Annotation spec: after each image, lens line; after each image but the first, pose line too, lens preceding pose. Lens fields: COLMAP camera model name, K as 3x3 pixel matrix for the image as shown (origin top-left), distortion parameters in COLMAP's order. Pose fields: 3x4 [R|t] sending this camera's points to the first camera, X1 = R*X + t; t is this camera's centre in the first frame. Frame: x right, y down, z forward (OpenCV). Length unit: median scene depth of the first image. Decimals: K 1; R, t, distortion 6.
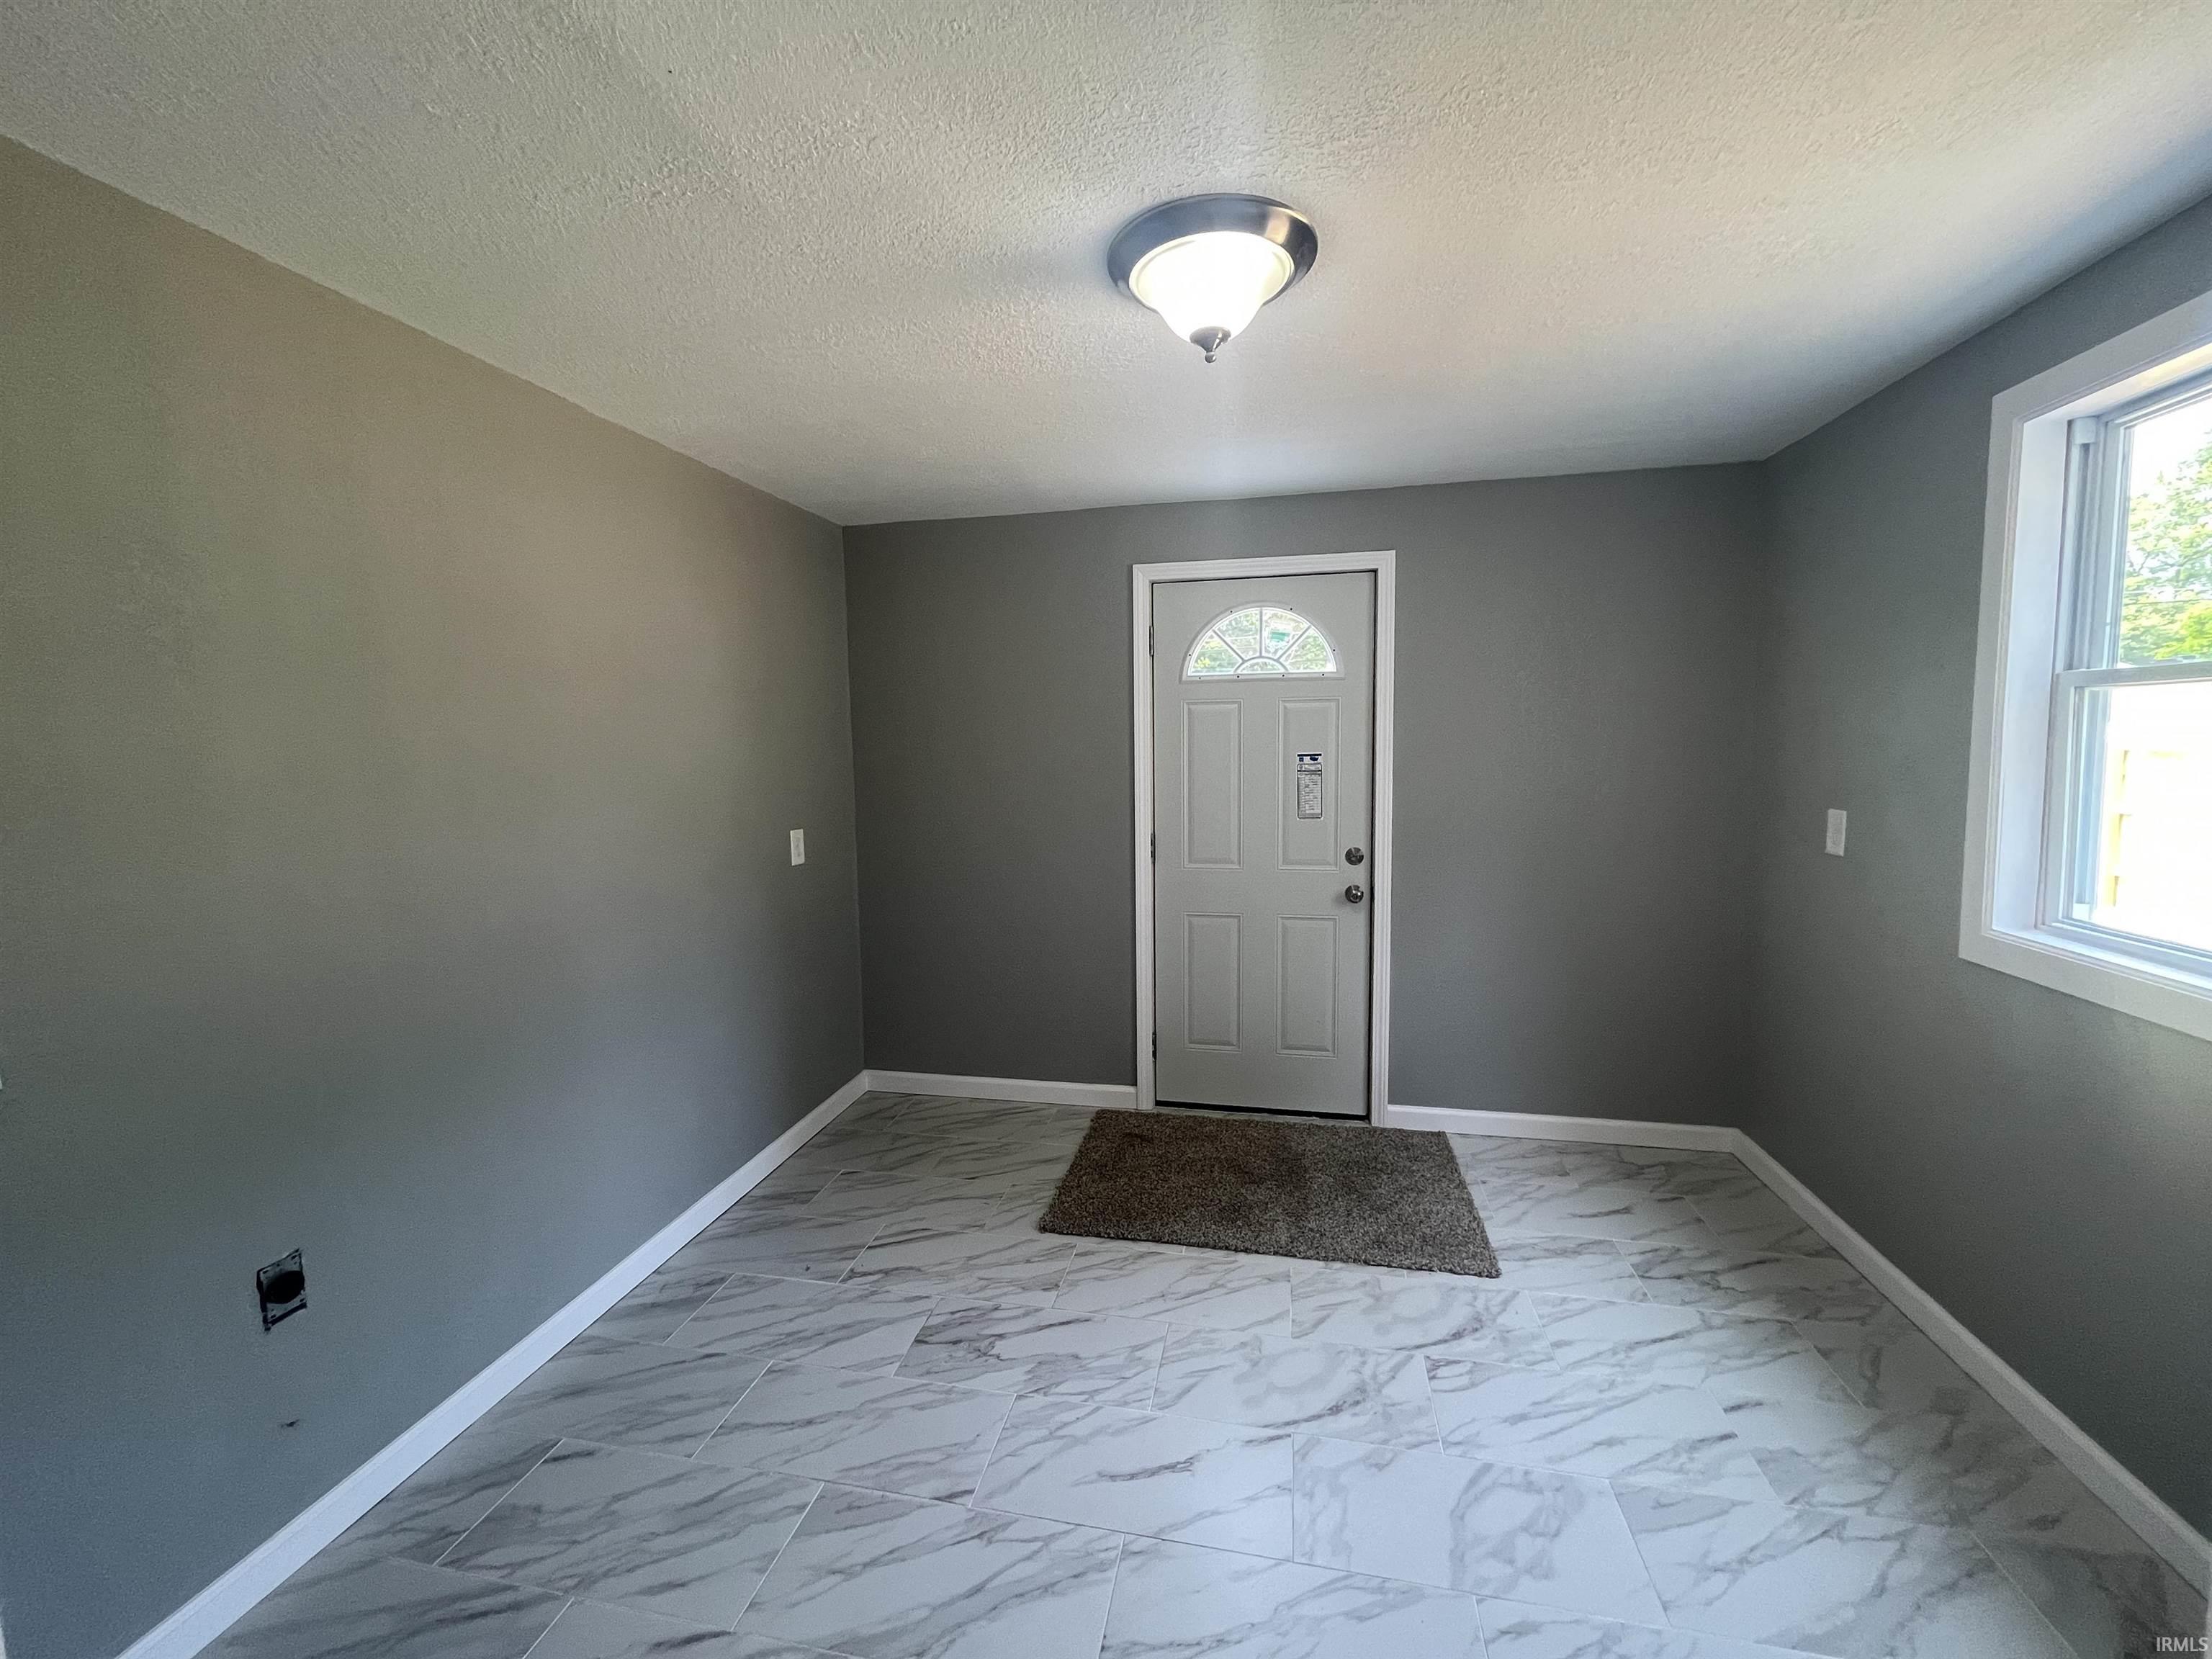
lens RADIAL K [[891.1, 0, 1097.0], [0, 891.1, 828.0], [0, 0, 1]] dist [0.003512, -0.003105]
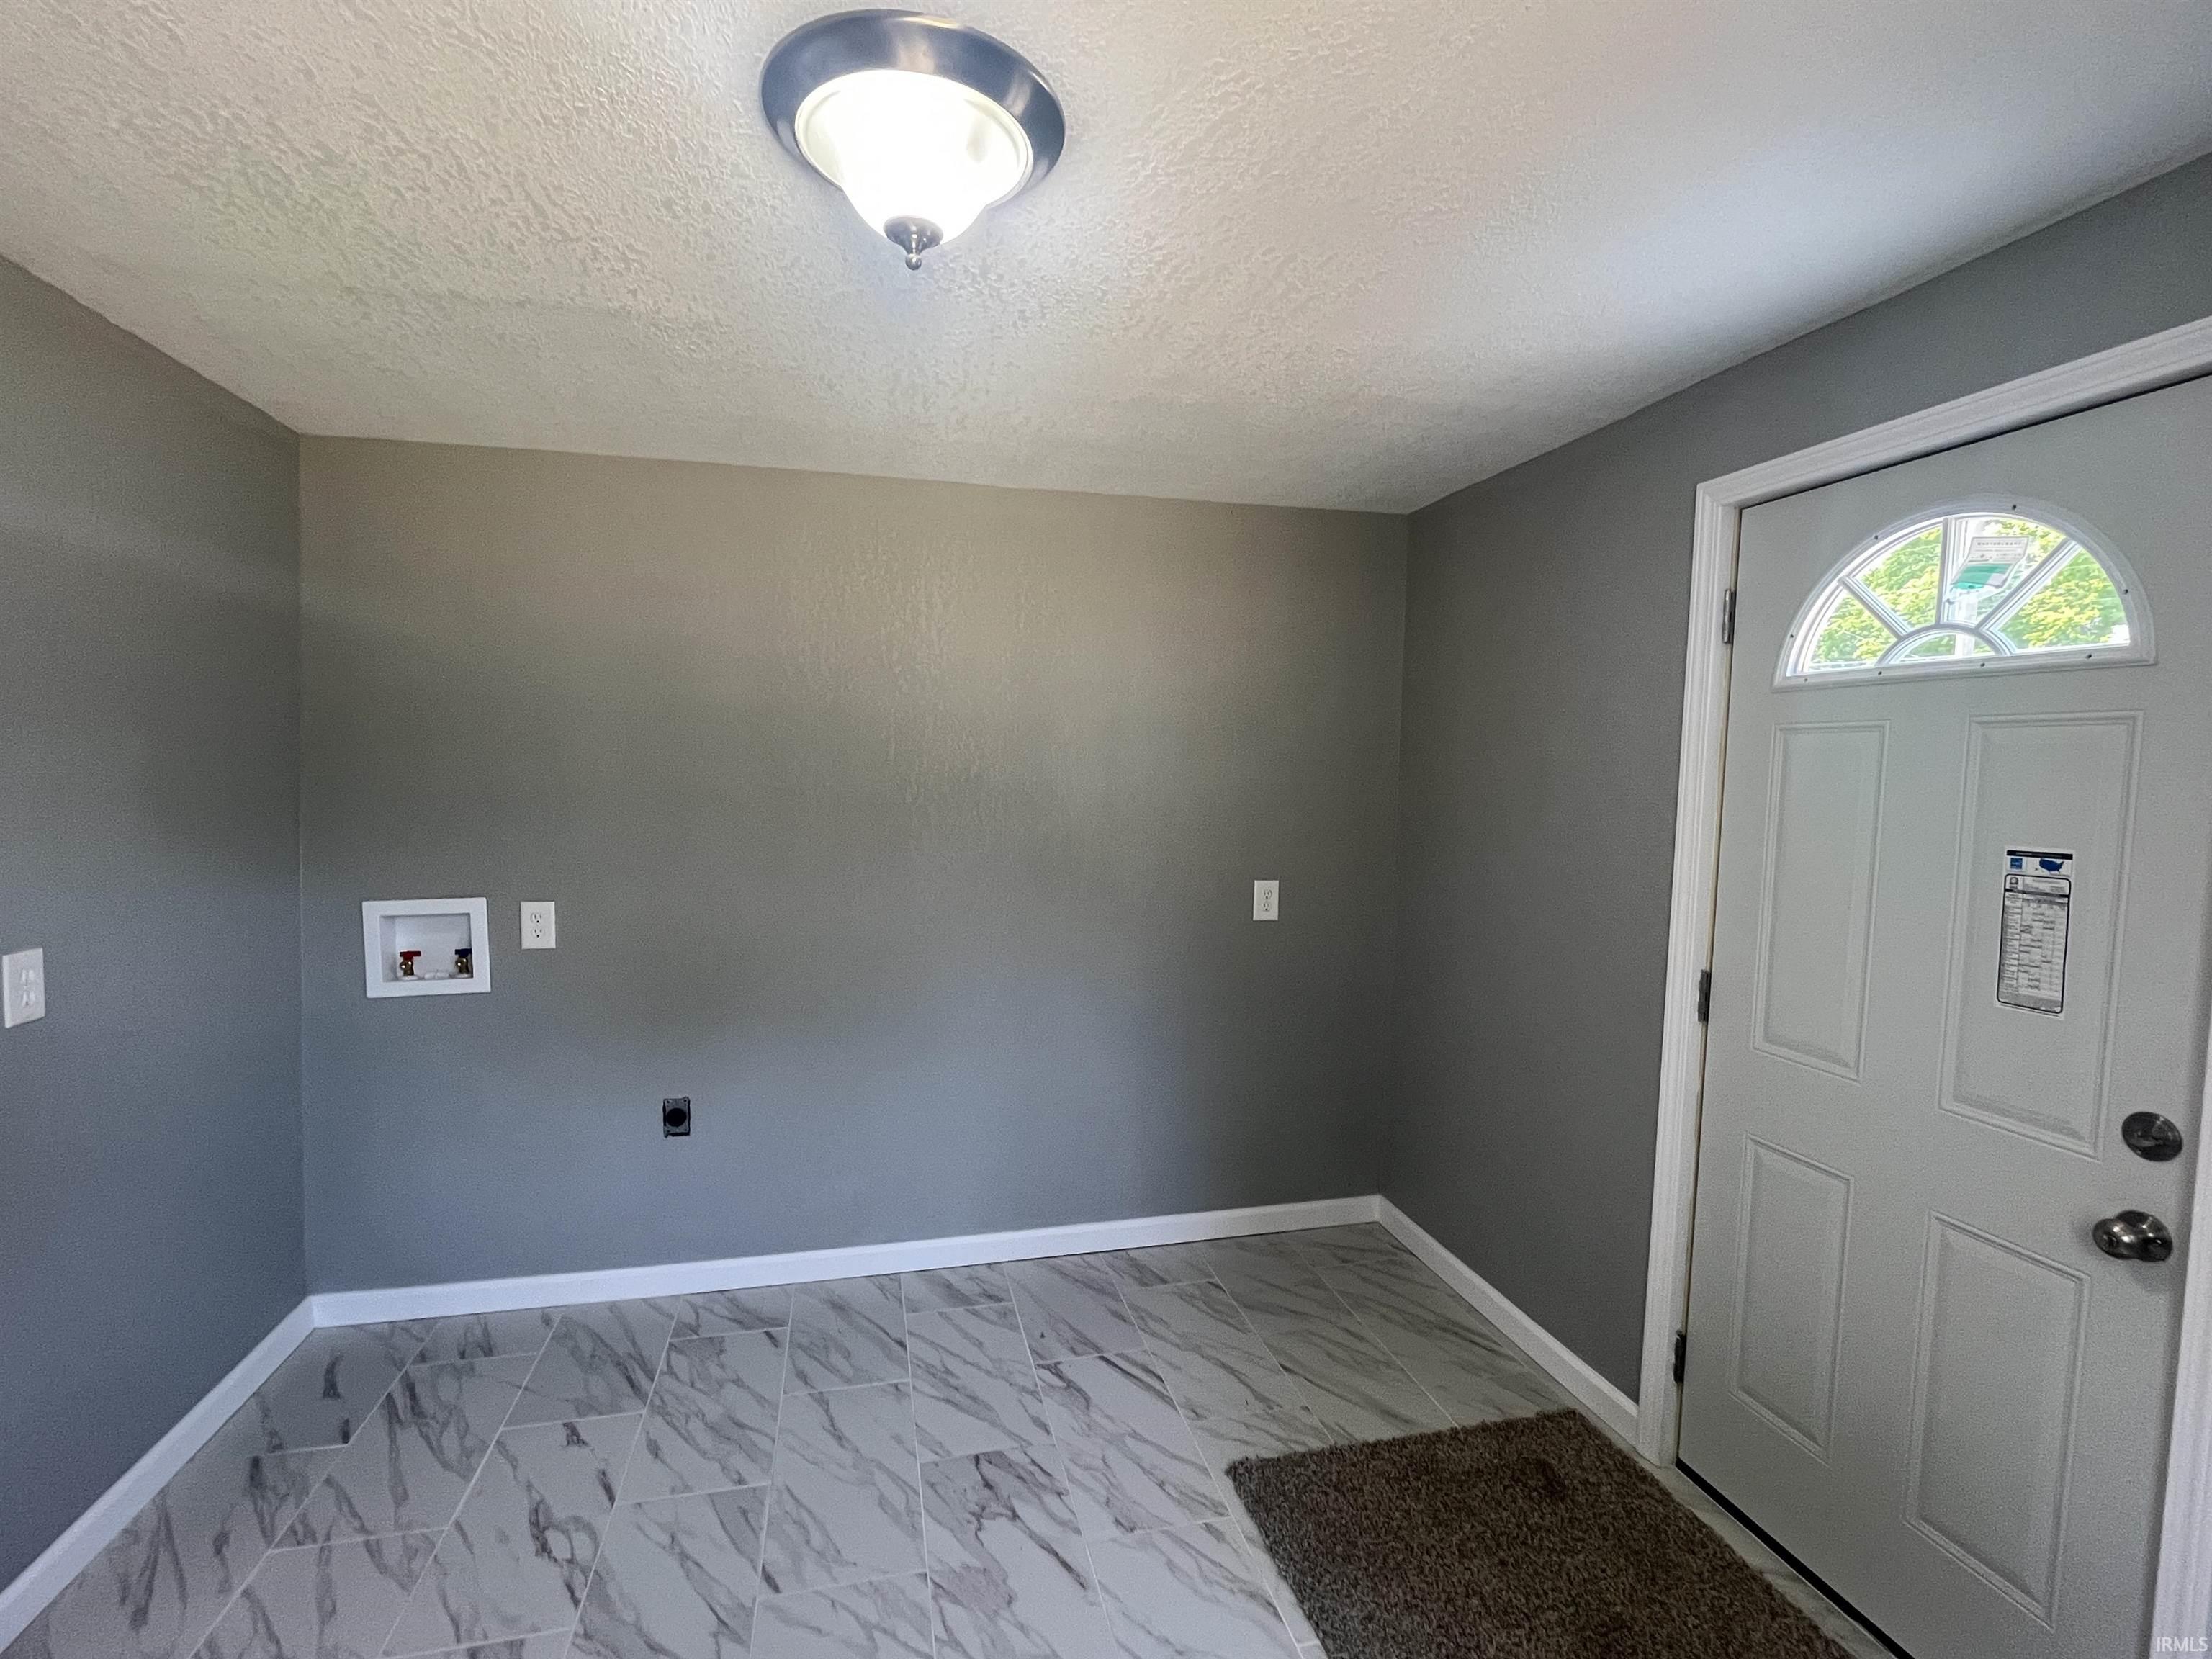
lens RADIAL K [[1011.7, 0, 1106.0], [0, 1011.7, 829.5], [0, 0, 1]] dist [-0.001780, -0.000047]
pose [[0.428771, 0.078967, -0.899955, 0.611279], [-0.106822, 0.993616, 0.036292, -0.083620], [0.897075, 0.080574, 0.434469, 0.536641]]
